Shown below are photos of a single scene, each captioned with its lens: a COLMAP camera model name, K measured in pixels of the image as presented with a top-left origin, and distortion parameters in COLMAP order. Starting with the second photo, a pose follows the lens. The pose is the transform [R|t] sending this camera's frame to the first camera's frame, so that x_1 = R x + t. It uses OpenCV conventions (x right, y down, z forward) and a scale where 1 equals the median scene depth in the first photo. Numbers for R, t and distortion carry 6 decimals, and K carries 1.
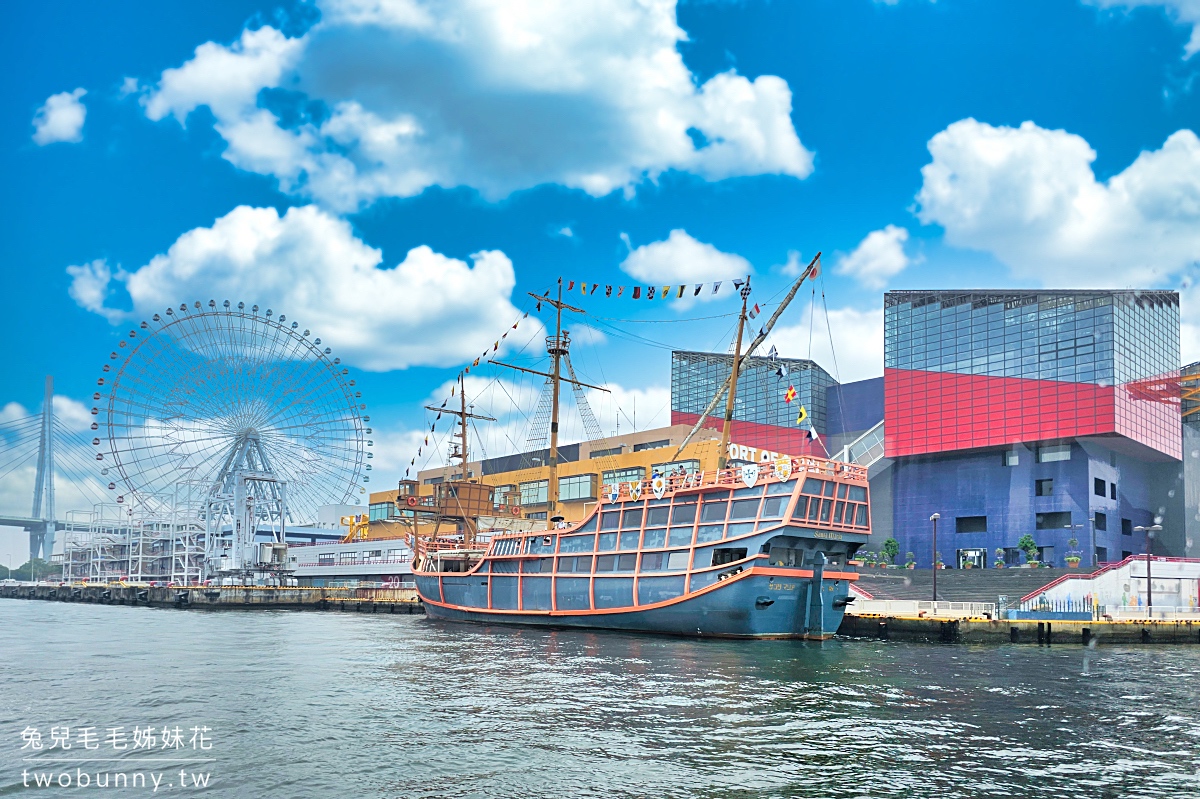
lens RADIAL K [[858.8, 0, 600.0], [0, 858.8, 399.5], [0, 0, 1]] dist [0.040115, -0.002847]
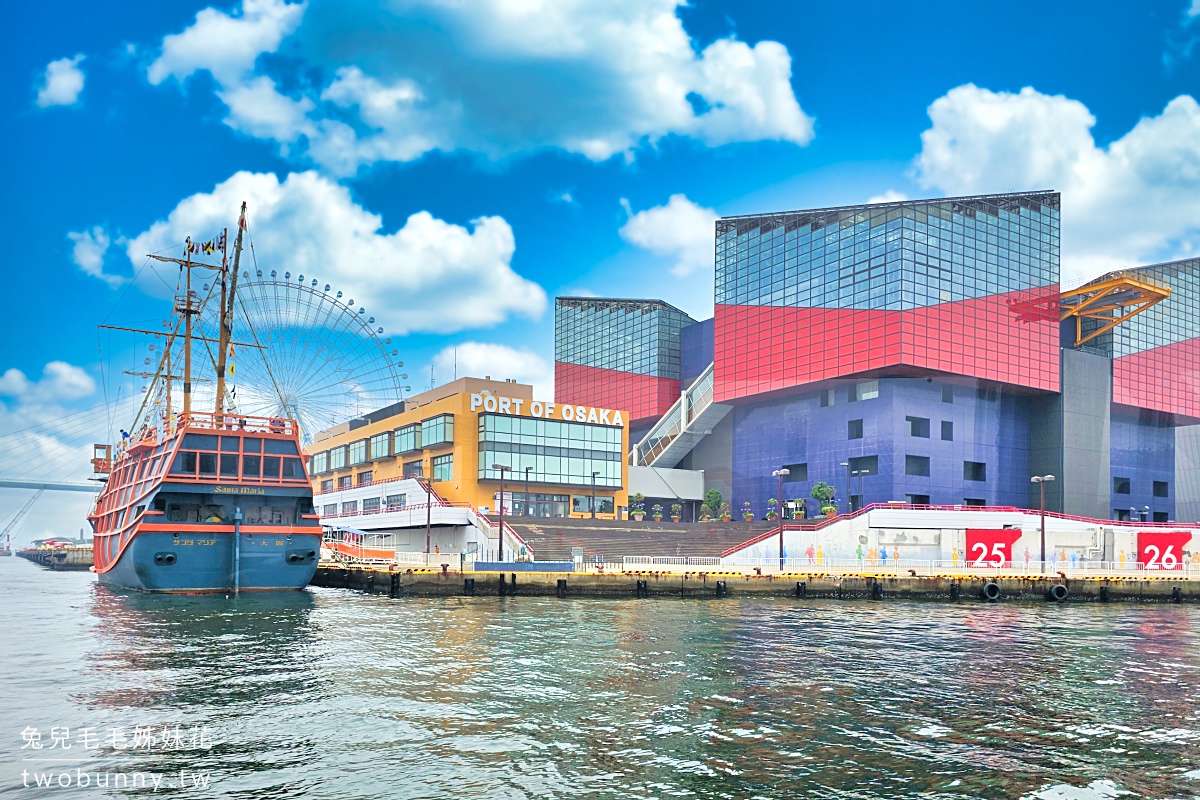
lens RADIAL K [[915.0, 0, 600.0], [0, 915.0, 400.0], [0, 0, 1]] dist [0.093608, 0.002107]
pose [[0.974511, -0.039123, -0.220903, 0.438528], [0.051158, 0.997487, 0.049025, 0.010866], [0.218430, -0.059076, 0.974063, 0.024962]]
